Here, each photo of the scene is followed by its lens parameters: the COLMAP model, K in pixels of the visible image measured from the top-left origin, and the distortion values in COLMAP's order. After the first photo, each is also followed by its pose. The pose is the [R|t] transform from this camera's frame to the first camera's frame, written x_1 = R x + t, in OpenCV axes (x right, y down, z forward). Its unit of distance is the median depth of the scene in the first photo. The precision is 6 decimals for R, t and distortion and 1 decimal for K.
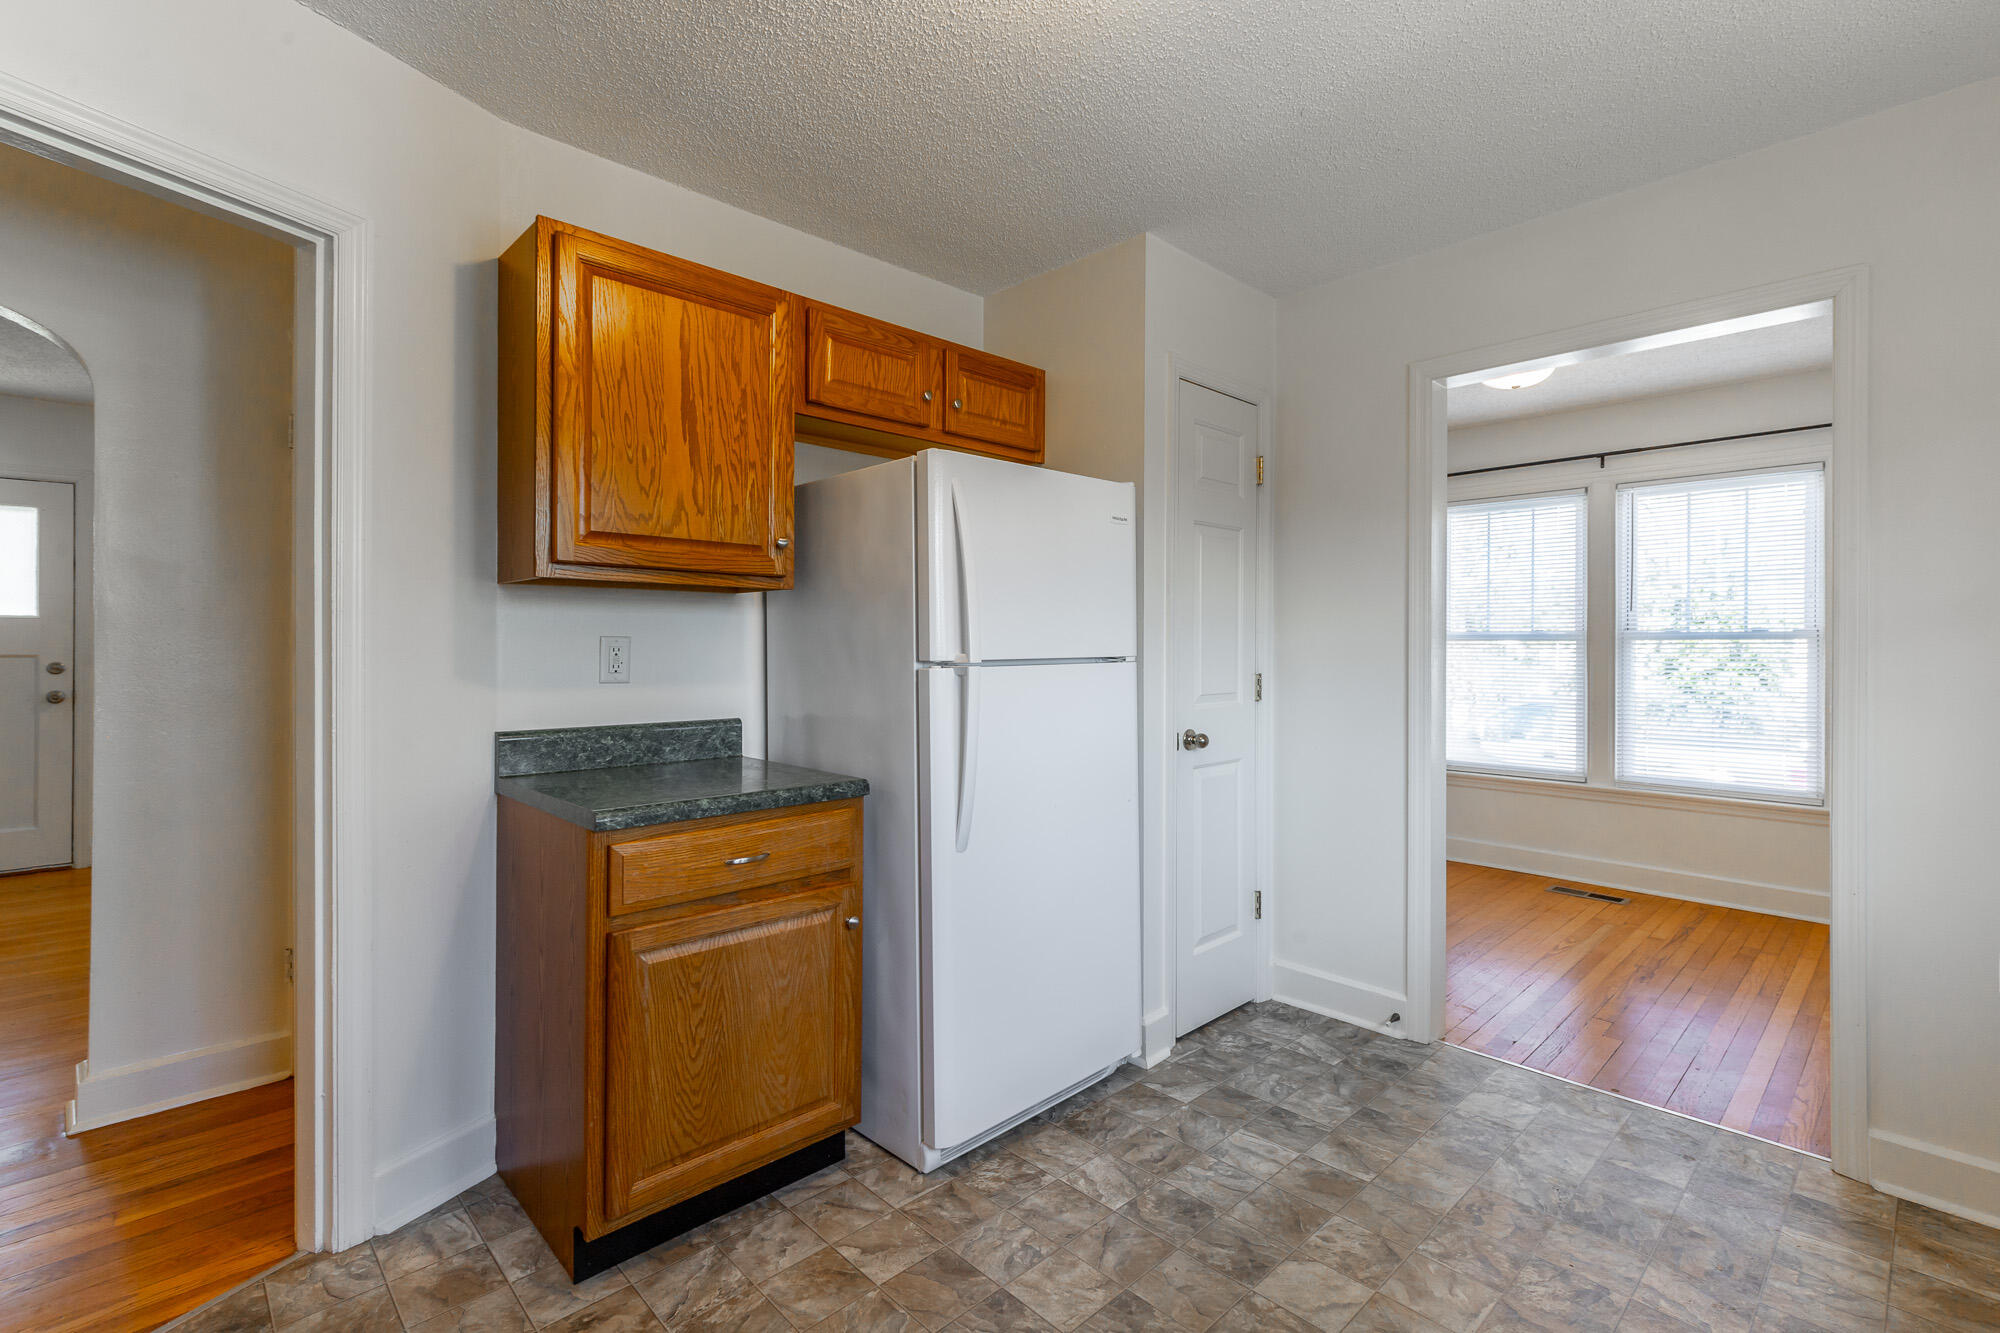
lens RADIAL K [[908.9, 0, 1033.4], [0, 908.9, 642.5], [0, 0, 1]] dist [-0.002324, 0.000649]
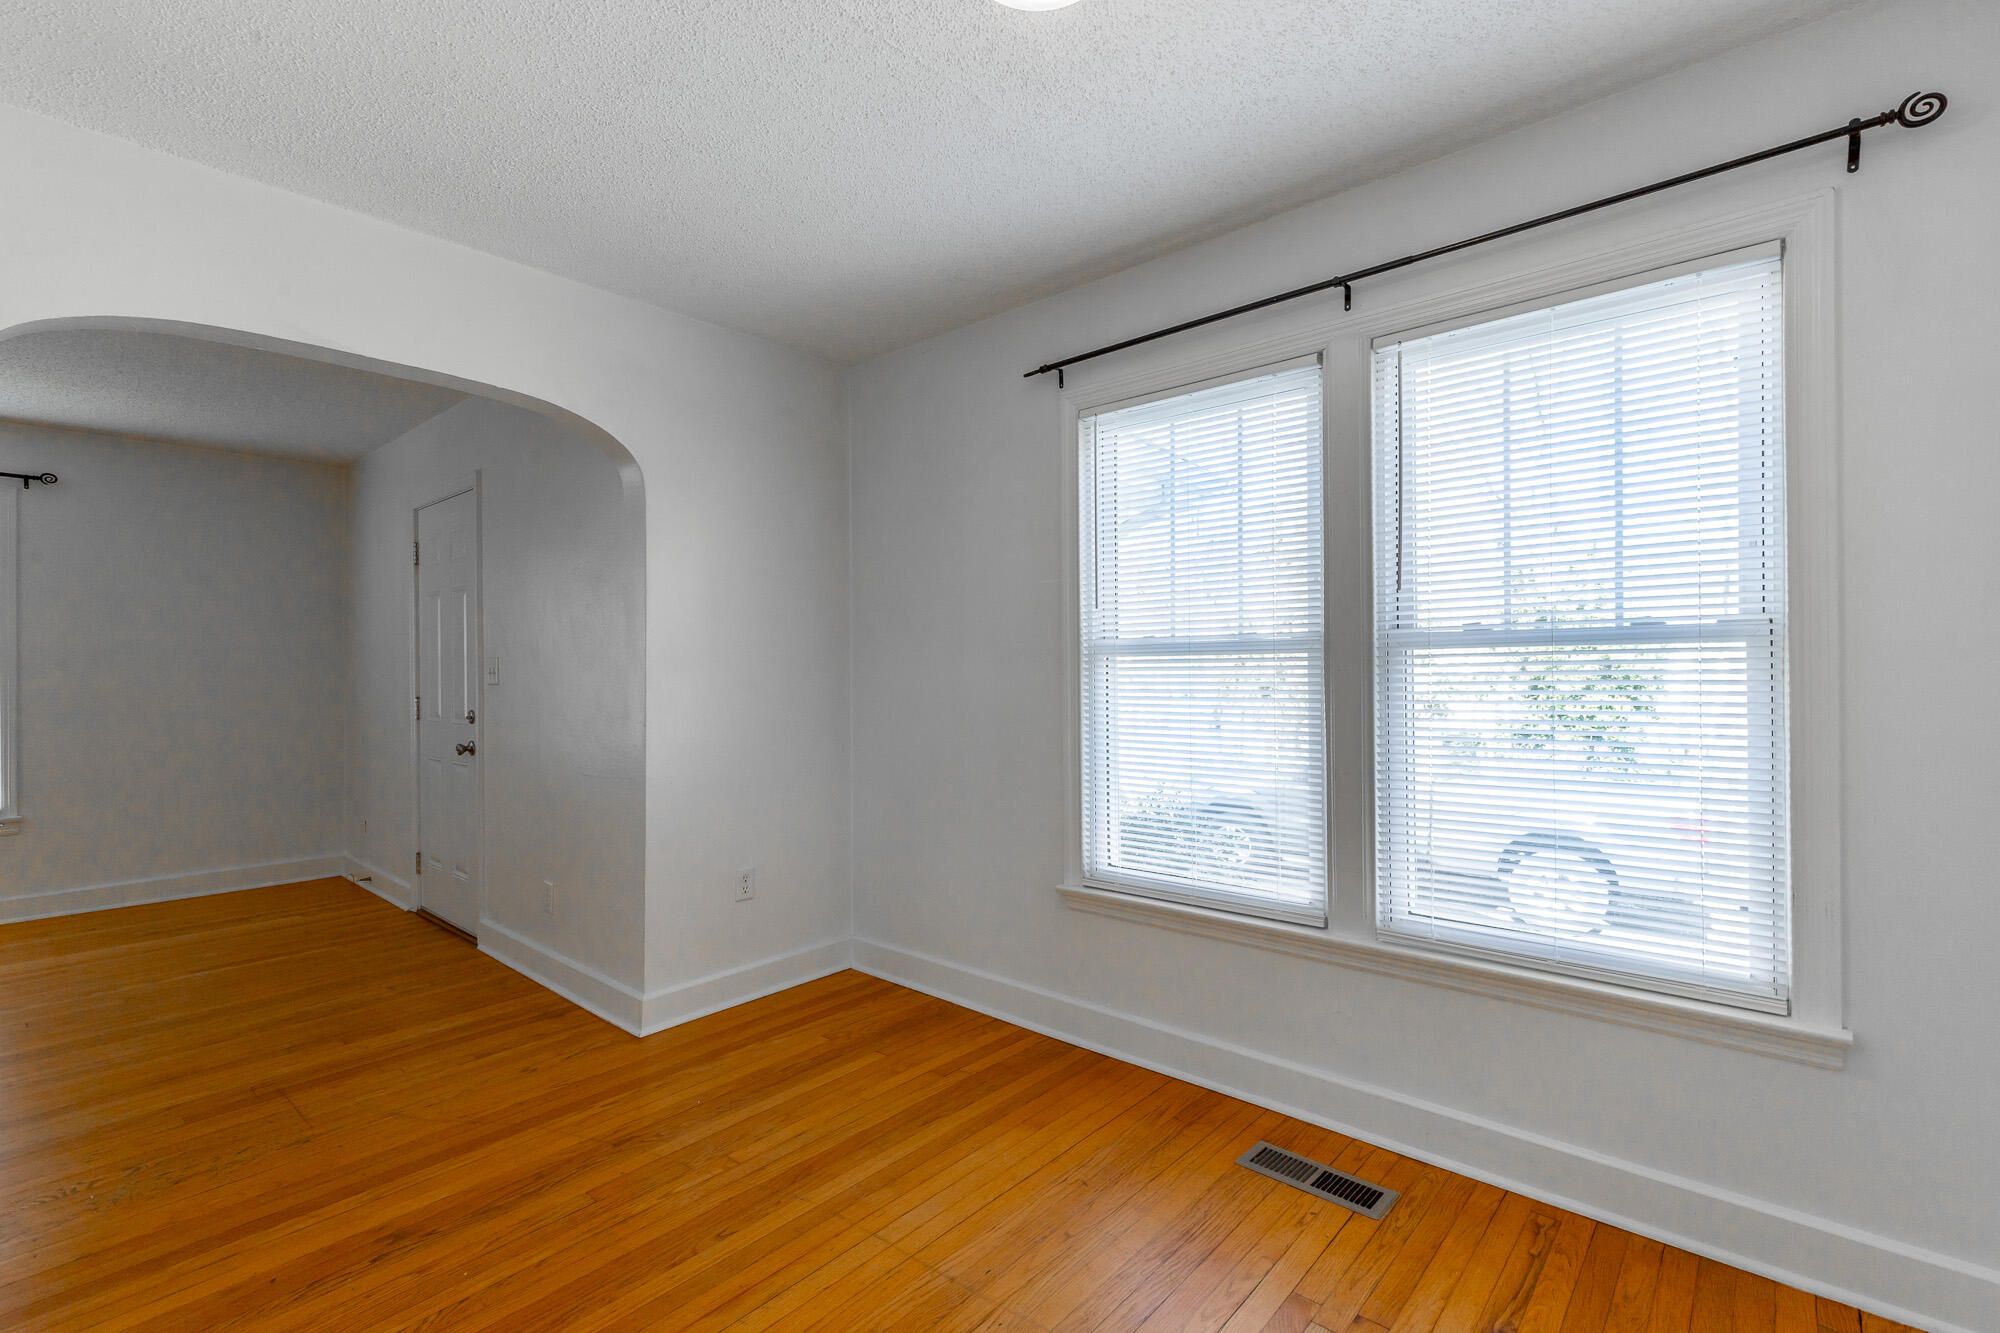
lens RADIAL K [[908.9, 0, 991.6], [0, 908.9, 658.1], [0, 0, 1]] dist [-0.002324, 0.000649]
pose [[0.998048, -0.007498, 0.062004, 0.393489], [0.007952, 0.999943, -0.007078, 0.004802], [-0.061947, 0.007557, 0.998051, 0.504124]]
